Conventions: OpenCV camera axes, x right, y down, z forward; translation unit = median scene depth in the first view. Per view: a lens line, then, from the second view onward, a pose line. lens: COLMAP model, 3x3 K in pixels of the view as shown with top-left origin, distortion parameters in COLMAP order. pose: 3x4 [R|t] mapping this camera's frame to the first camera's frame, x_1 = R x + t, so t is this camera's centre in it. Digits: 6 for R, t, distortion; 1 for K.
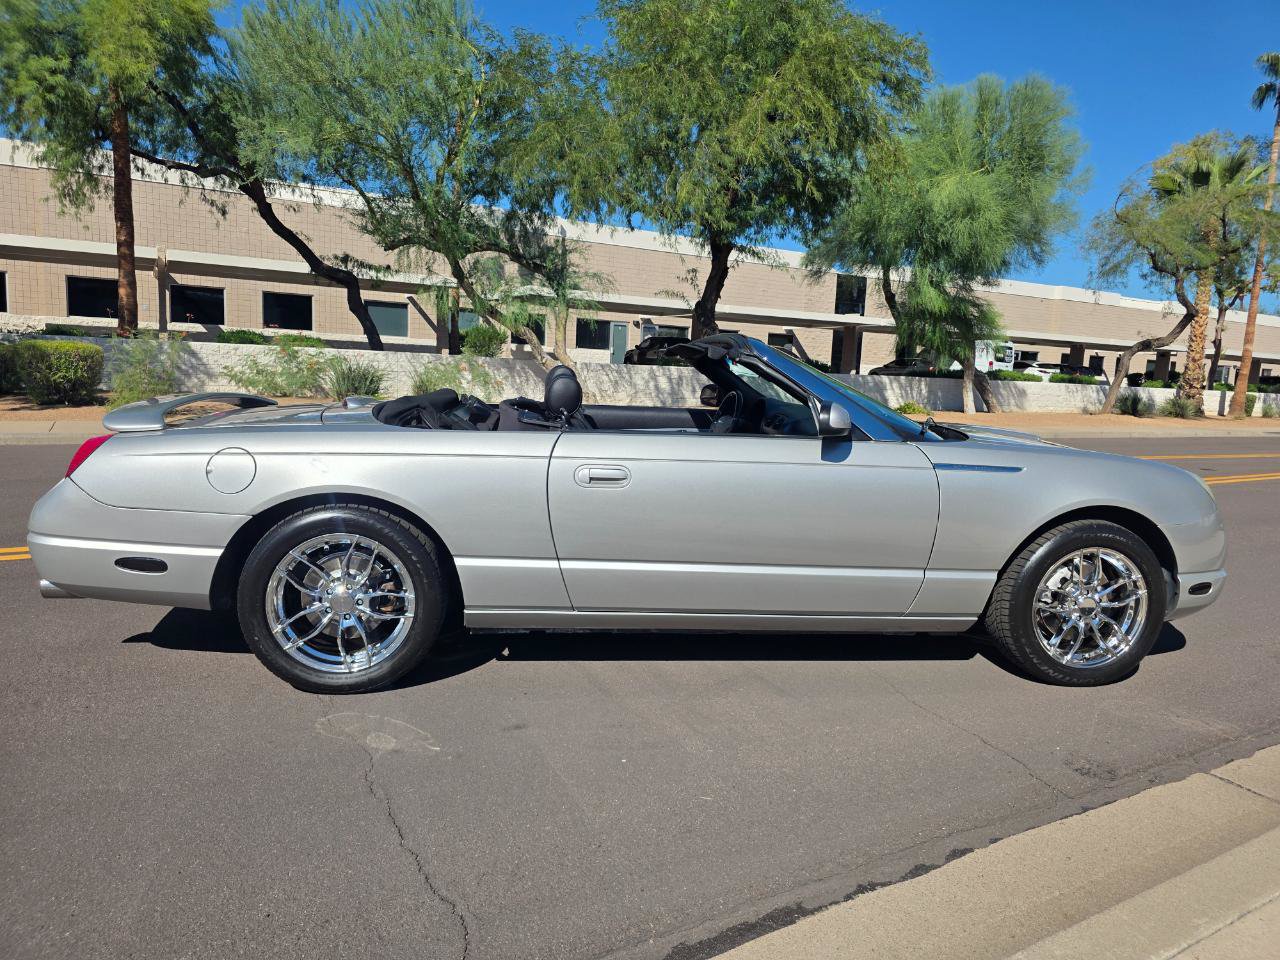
lens RADIAL K [[945.8, 0, 649.5], [0, 945.8, 454.7], [0, 0, 1]] dist [0.018877, -0.048581]
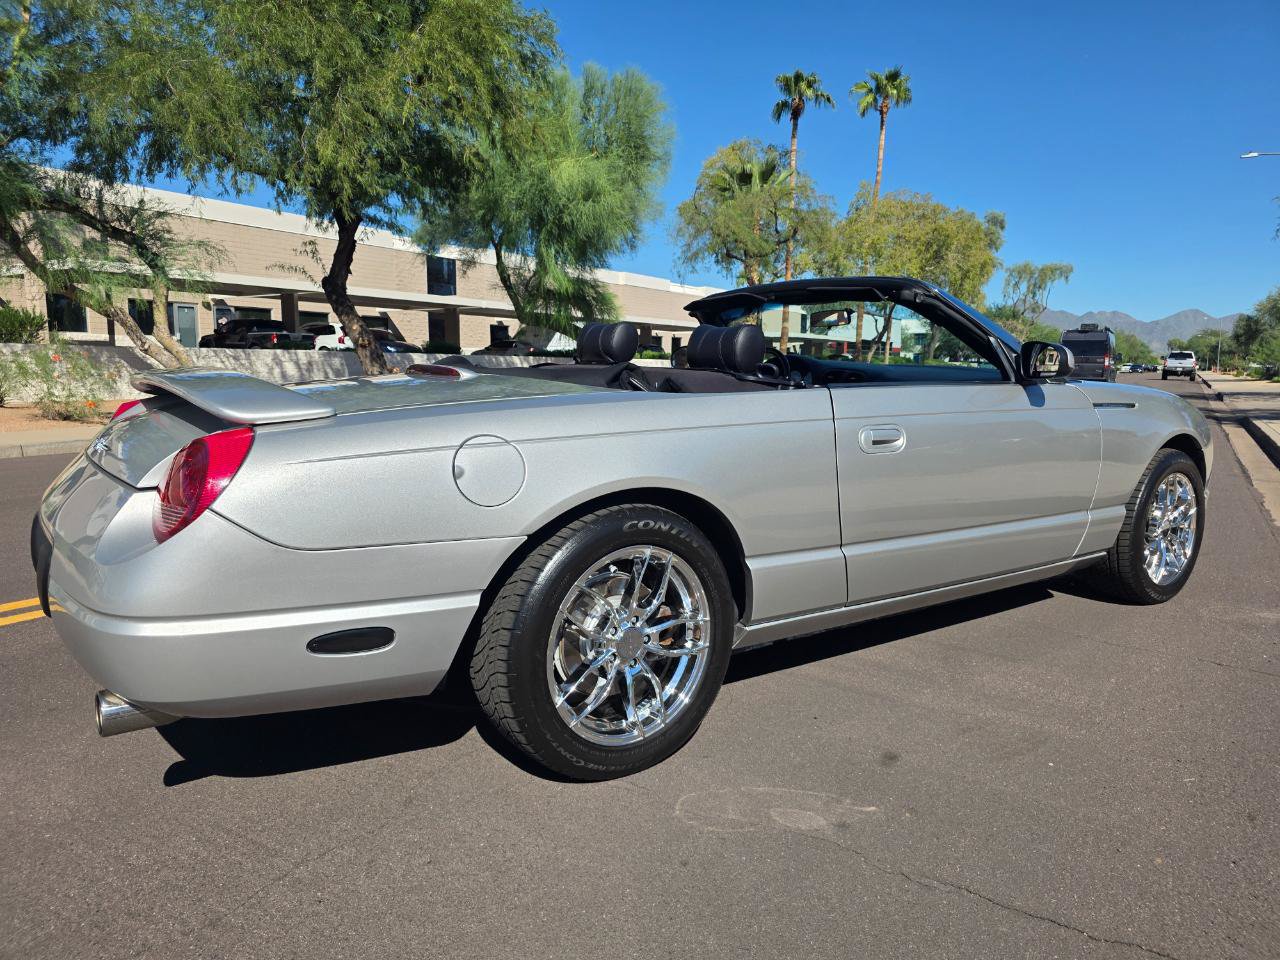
lens RADIAL K [[928.7, 0, 671.8], [0, 928.7, 461.2], [0, 0, 1]] dist [0.041907, -0.079568]
pose [[0.870006, -0.081772, 0.486213, -0.102517], [0.070810, 0.996650, 0.040914, -0.000896], [-0.487930, -0.001166, 0.872882, 0.063105]]
